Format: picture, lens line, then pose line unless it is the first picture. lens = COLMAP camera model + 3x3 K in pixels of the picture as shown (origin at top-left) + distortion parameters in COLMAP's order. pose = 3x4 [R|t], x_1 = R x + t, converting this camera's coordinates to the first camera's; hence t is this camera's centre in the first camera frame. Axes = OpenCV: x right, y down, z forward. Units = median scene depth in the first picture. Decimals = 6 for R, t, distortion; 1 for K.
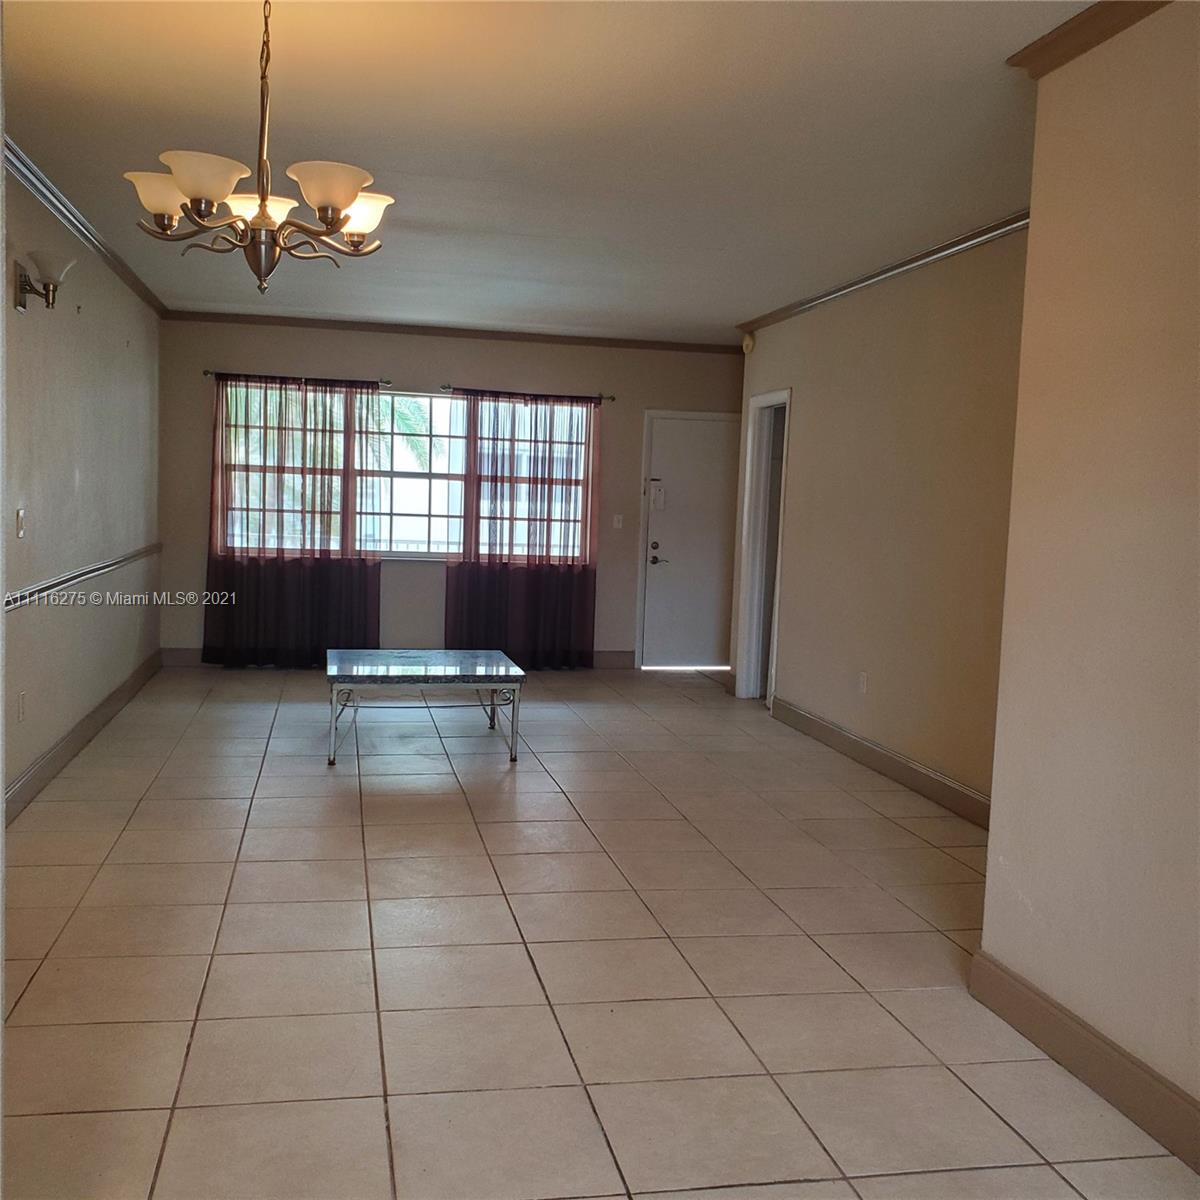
lens RADIAL K [[1227.6, 0, 583.3], [0, 1227.6, 605.0], [0, 0, 1]] dist [0.155742, -0.416837]
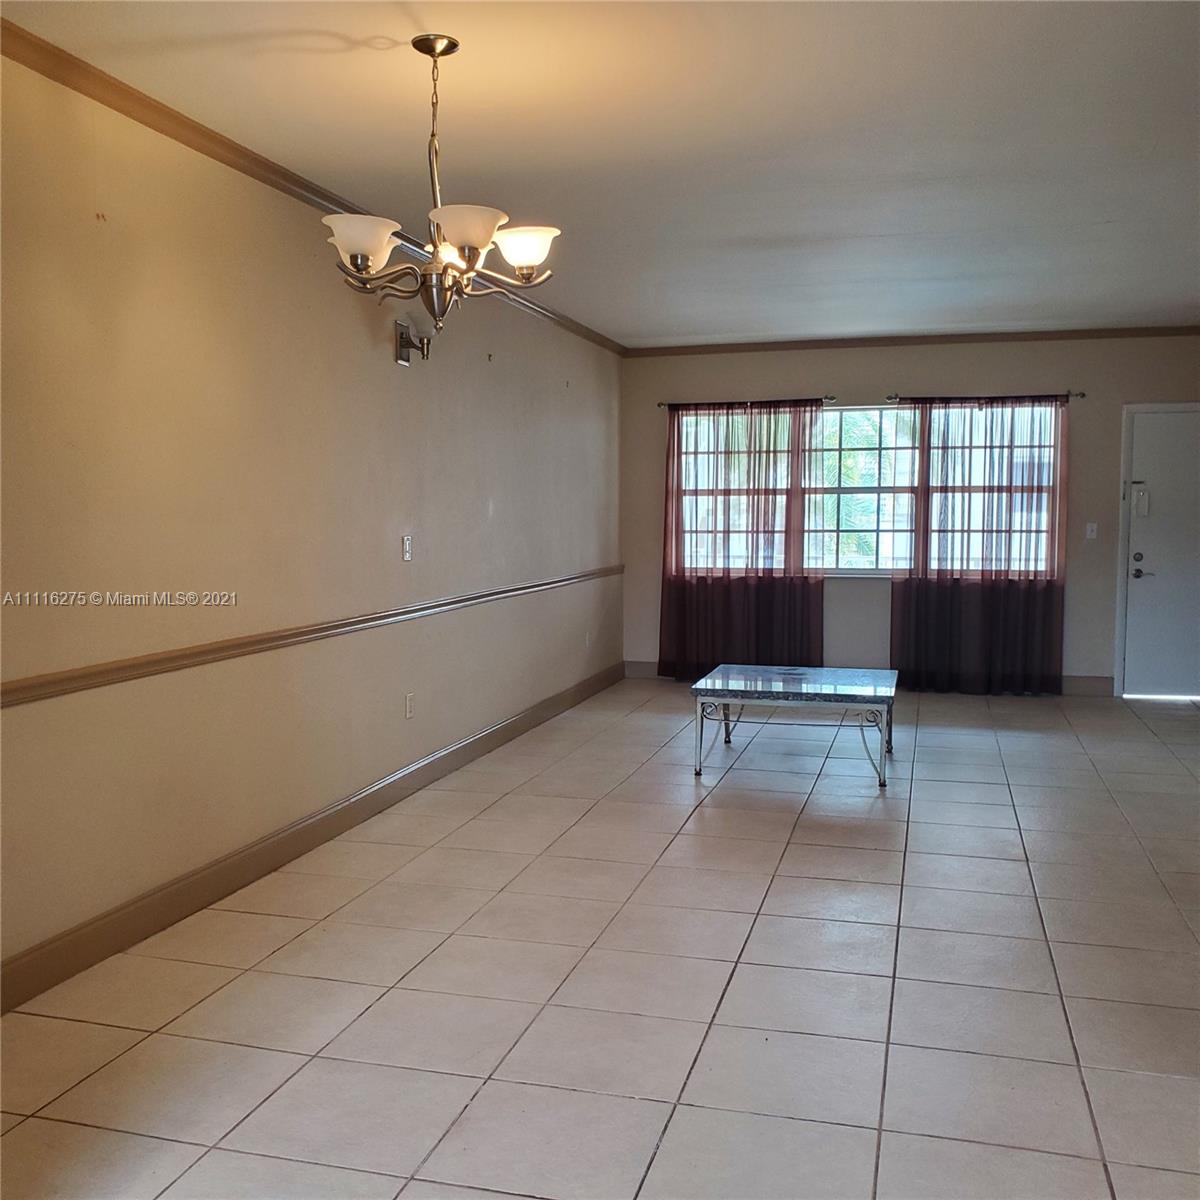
lens RADIAL K [[1227.6, 0, 583.3], [0, 1227.6, 605.0], [0, 0, 1]] dist [0.155742, -0.416837]
pose [[0.886900, -0.001706, -0.461958, 0.122416], [-0.006512, 0.999848, -0.016194, 0.003041], [0.461915, 0.017371, 0.886754, 0.029705]]
